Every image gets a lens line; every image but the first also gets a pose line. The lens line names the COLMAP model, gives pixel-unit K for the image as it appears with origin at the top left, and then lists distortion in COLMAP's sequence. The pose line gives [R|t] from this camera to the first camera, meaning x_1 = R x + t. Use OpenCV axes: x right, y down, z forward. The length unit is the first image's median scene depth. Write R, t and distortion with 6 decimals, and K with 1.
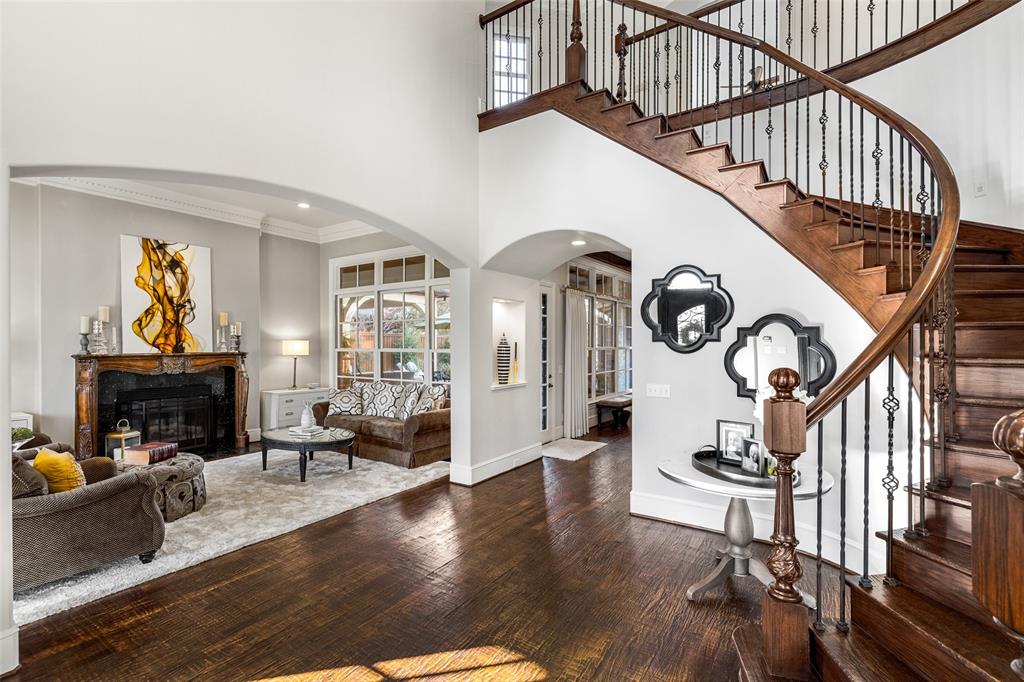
lens RADIAL K [[465.7, 0, 500.5], [0, 465.7, 342.1], [0, 0, 1]] dist [0.011206, -0.000230]
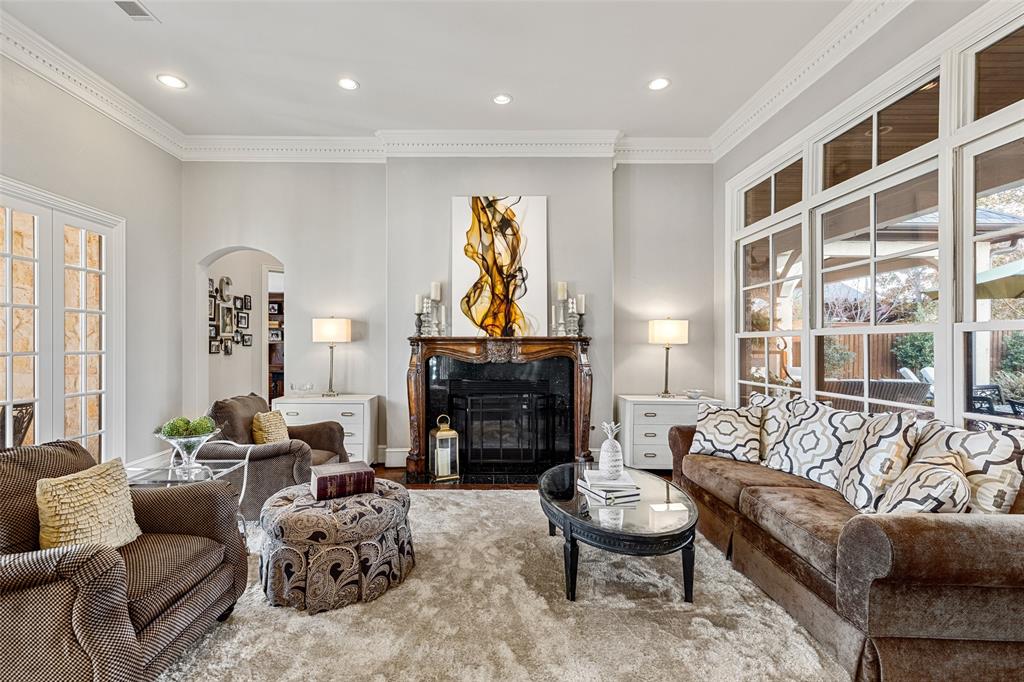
lens RADIAL K [[465.7, 0, 500.5], [0, 465.7, 342.1], [0, 0, 1]] dist [0.011206, -0.000230]
pose [[0.584503, -0.001400, -0.811390, -0.066737], [-0.000261, 0.999998, -0.001914, 0.033526], [0.811391, 0.001330, 0.584502, 0.539895]]
